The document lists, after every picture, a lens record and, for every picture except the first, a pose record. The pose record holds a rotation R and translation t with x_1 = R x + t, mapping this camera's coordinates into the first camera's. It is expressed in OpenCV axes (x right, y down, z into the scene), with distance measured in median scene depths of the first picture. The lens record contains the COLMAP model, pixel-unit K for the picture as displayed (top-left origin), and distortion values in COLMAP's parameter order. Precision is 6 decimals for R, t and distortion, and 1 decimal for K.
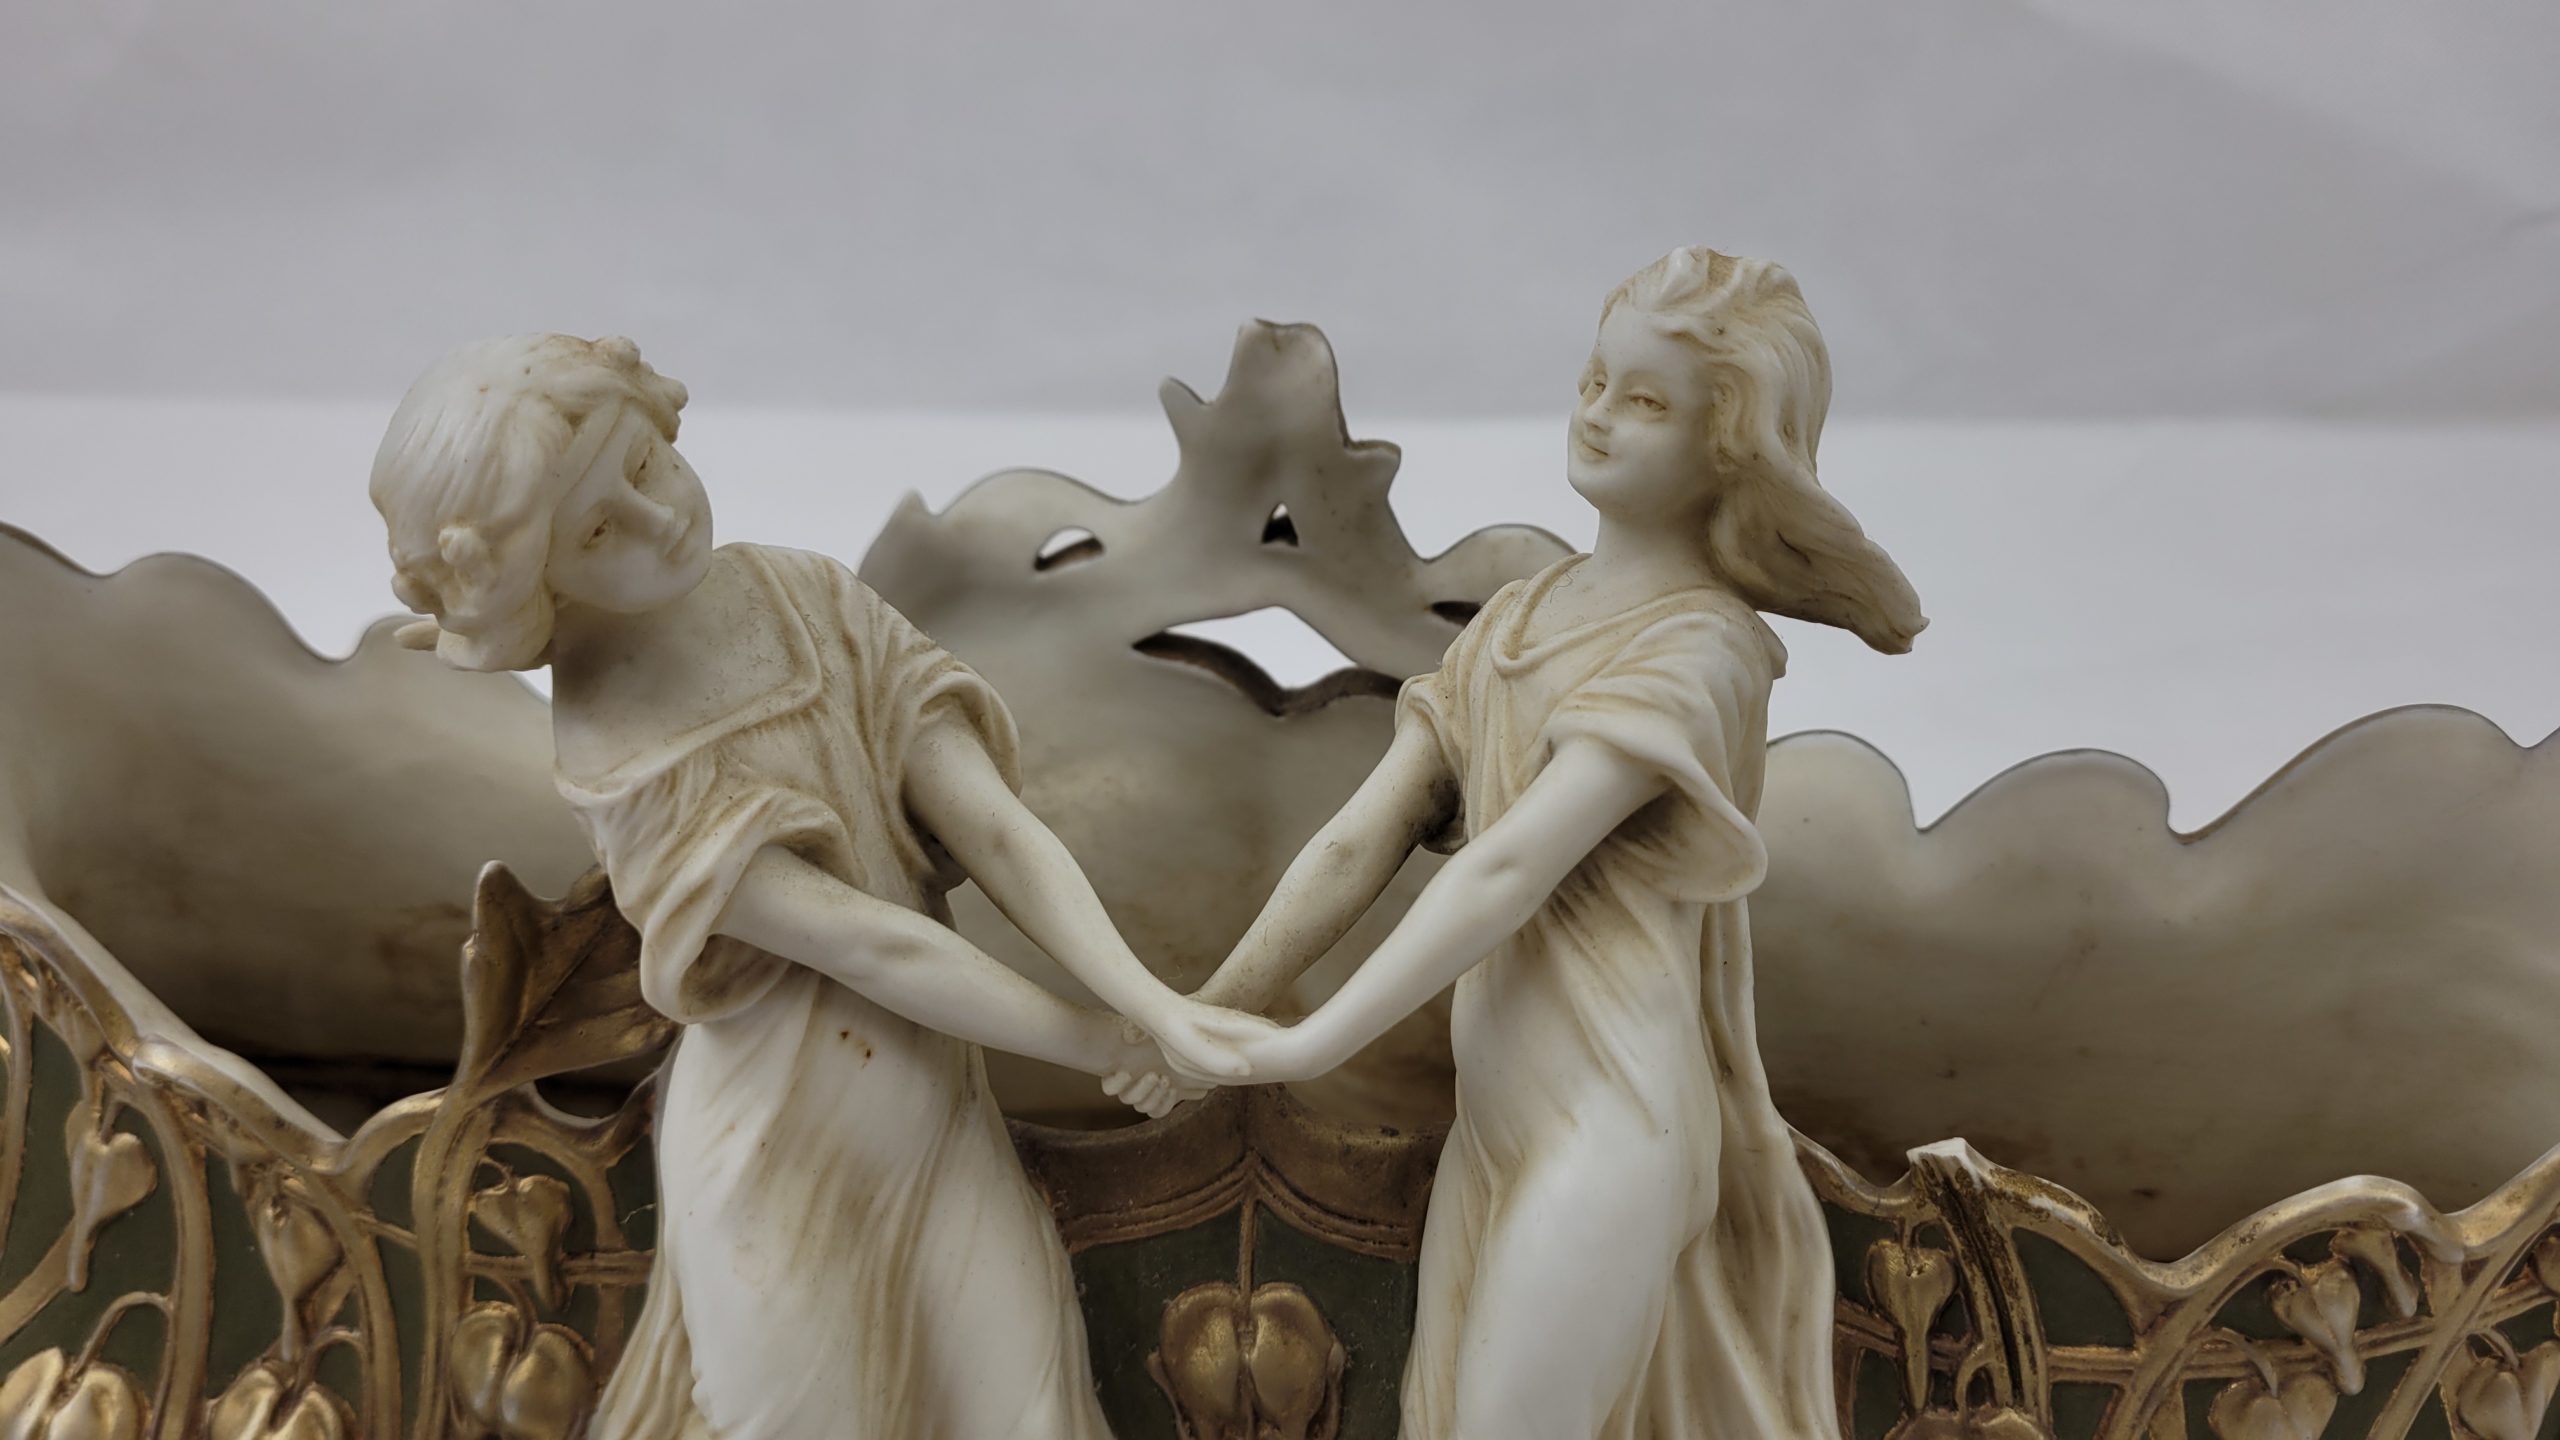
lens RADIAL K [[2023.5, 0, 1268.4], [0, 2023.5, 711.4], [0, 0, 1]] dist [0.006537, -0.034118]
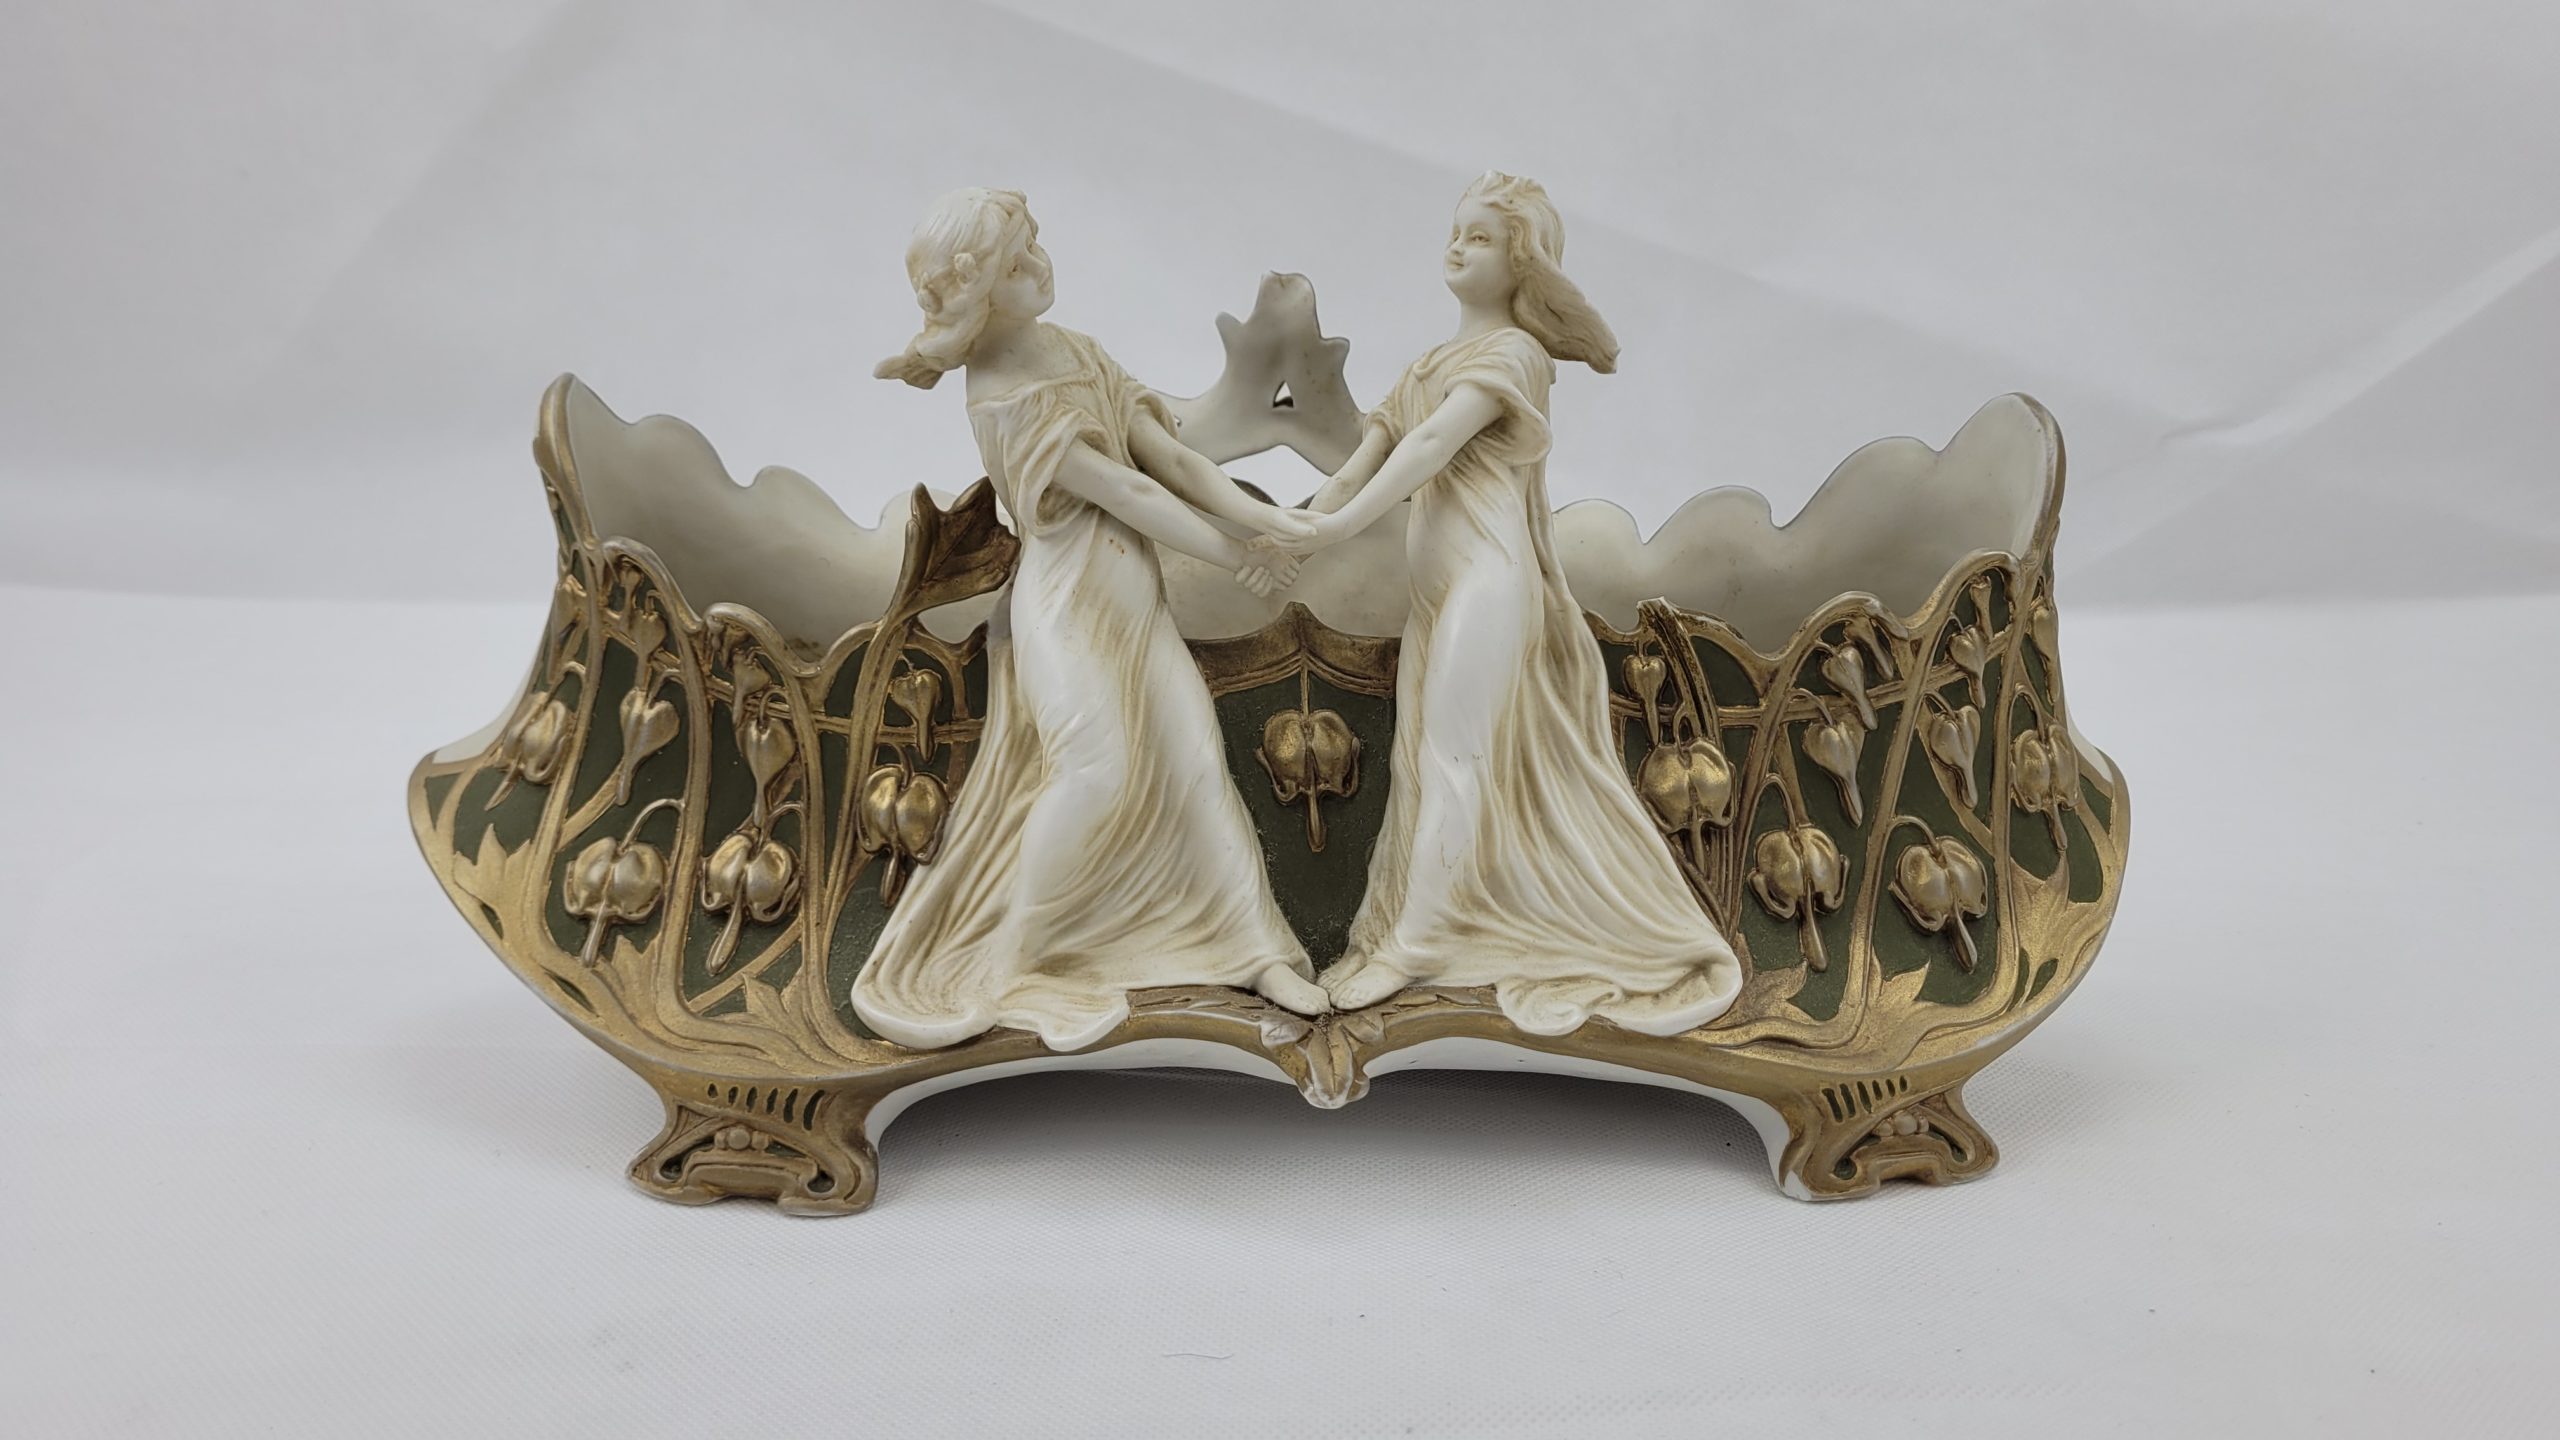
lens RADIAL K [[2023.5, 0, 1282.0], [0, 2023.5, 738.6], [0, 0, 1]] dist [0.006537, -0.034118]
pose [[0.994740, -0.038019, 0.095113, -0.223923], [0.056824, 0.977402, -0.203608, 0.721203], [-0.085223, 0.207942, 0.974421, -0.875630]]
